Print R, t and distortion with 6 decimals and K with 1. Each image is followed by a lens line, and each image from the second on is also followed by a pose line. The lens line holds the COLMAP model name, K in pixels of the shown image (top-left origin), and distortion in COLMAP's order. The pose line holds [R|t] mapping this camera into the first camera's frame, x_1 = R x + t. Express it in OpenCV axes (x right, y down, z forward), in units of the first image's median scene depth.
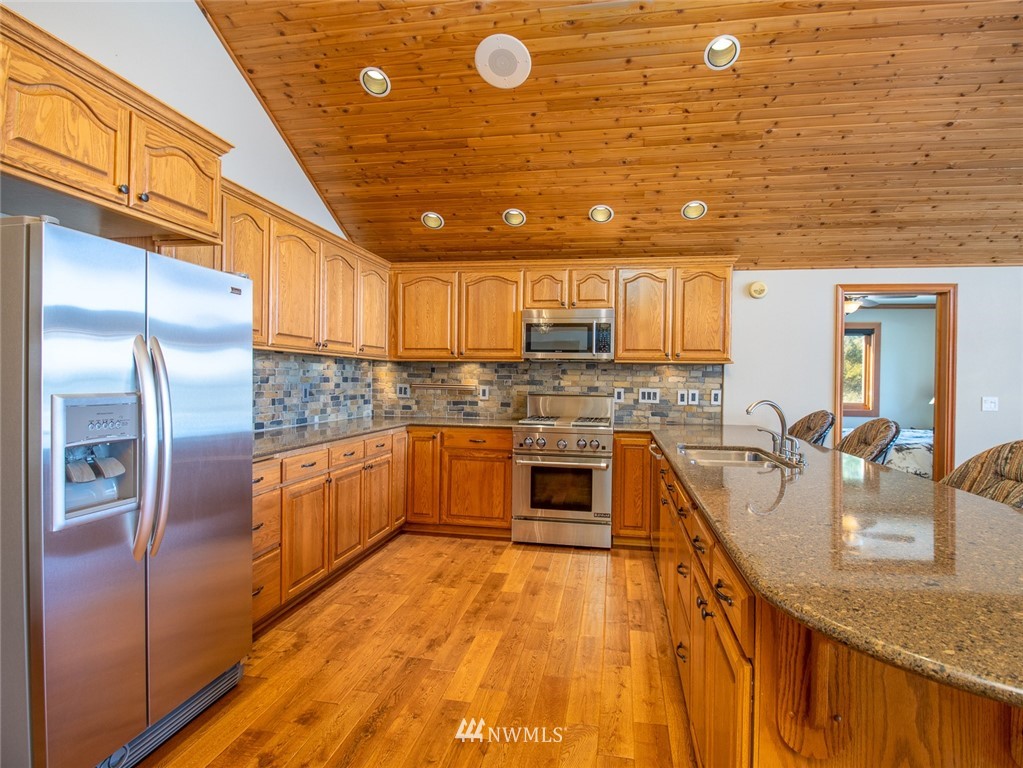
lens RADIAL K [[539.1, 0, 515.4], [0, 539.1, 382.5], [0, 0, 1]] dist [0.002760, -0.014836]
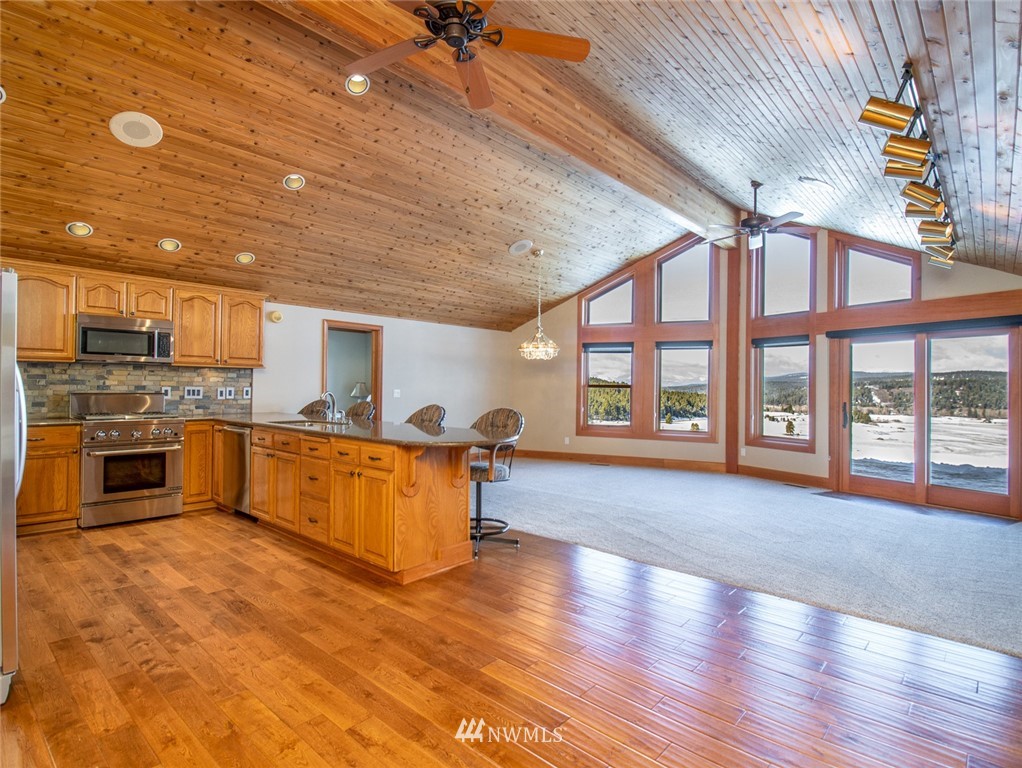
lens RADIAL K [[544.4, 0, 528.0], [0, 544.4, 382.6], [0, 0, 1]] dist [0.001820, -0.013790]
pose [[0.507197, -0.001960, 0.861828, -0.484974], [0.000759, 0.999998, 0.001828, -0.000162], [-0.861830, -0.000273, 0.507198, -0.326483]]
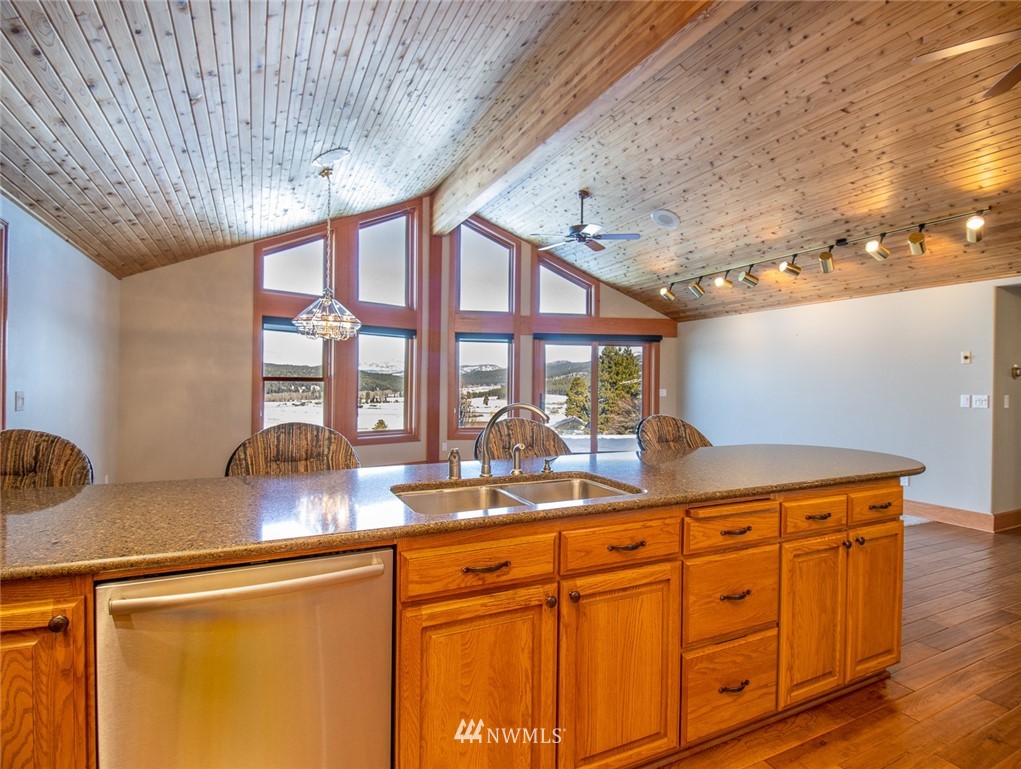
lens RADIAL K [[538.0, 0, 514.4], [0, 538.0, 383.0], [0, 0, 1]] dist [0.002760, -0.014836]
pose [[-0.588285, -0.023325, 0.808317, -0.094556], [-0.015844, 0.999724, 0.017318, -0.007229], [-0.808499, -0.002620, -0.588492, 0.886177]]
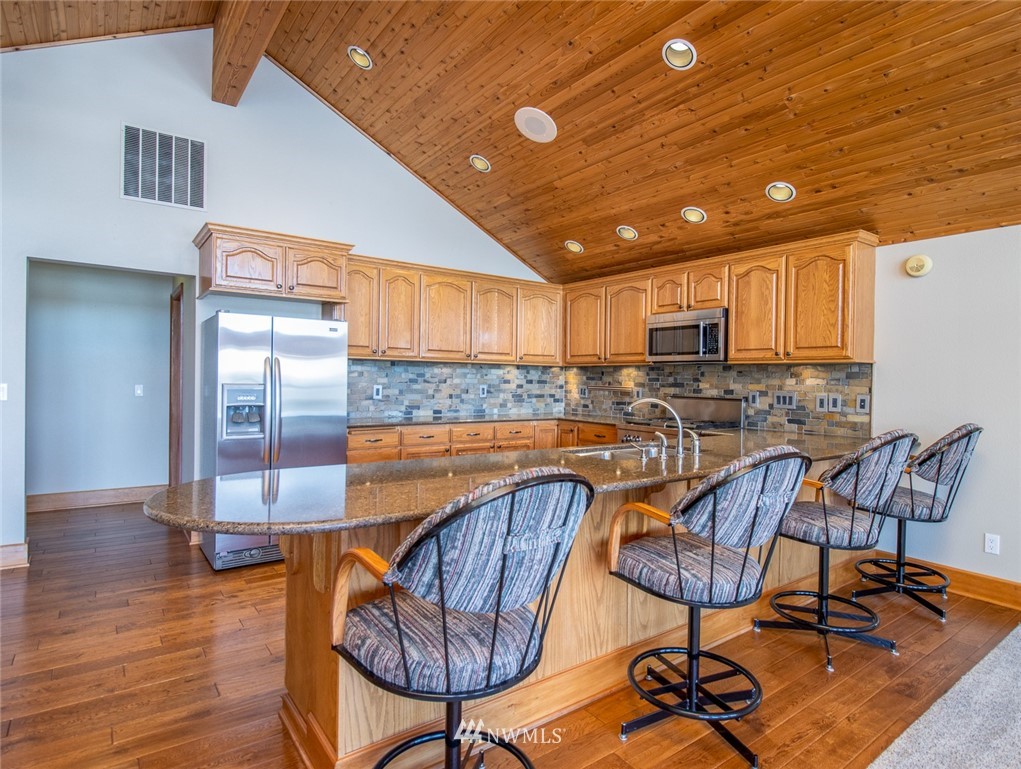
lens RADIAL K [[558.5, 0, 515.5], [0, 558.5, 383.0], [0, 0, 1]] dist [-0.004465, -0.001219]
pose [[0.727458, 0.002380, -0.686148, 0.615647], [-0.010646, 0.999913, -0.007818, 0.008973], [0.686070, 0.012992, 0.727420, 0.027248]]
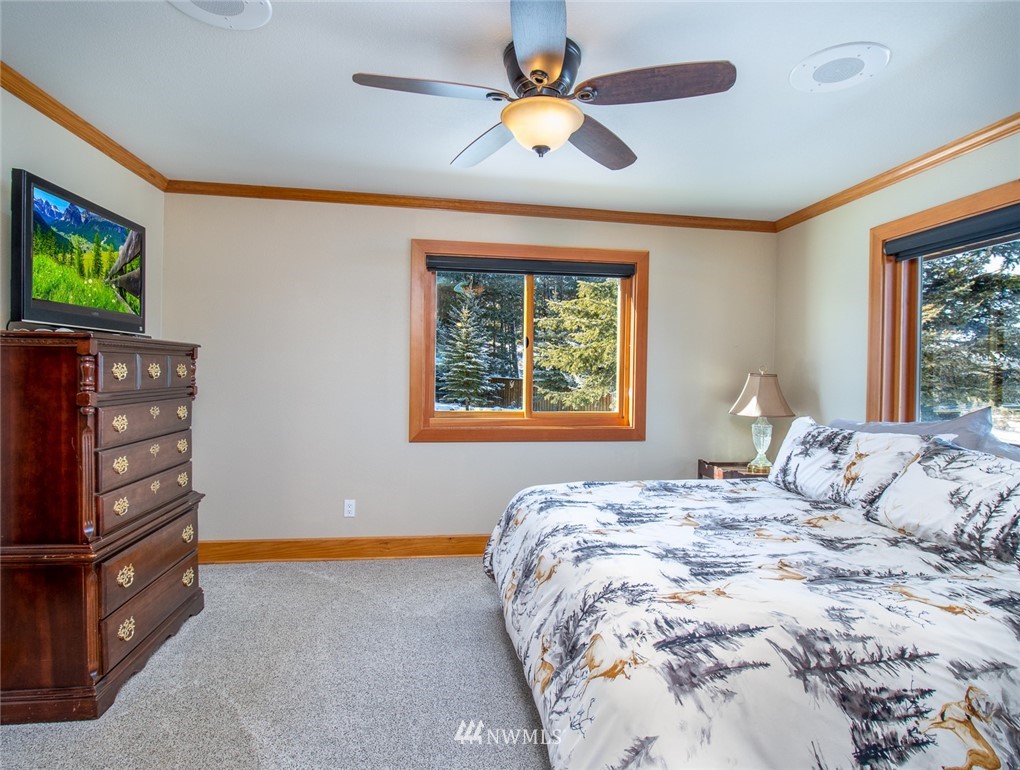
lens RADIAL K [[536.0, 0, 518.6], [0, 536.0, 382.8], [0, 0, 1]] dist [0.003631, -0.017047]
pose [[0.946396, -0.005260, 0.322967, 0.727602], [0.000828, 0.999904, 0.013857, 0.006212], [-0.323008, -0.012847, 0.946309, 1.020799]]
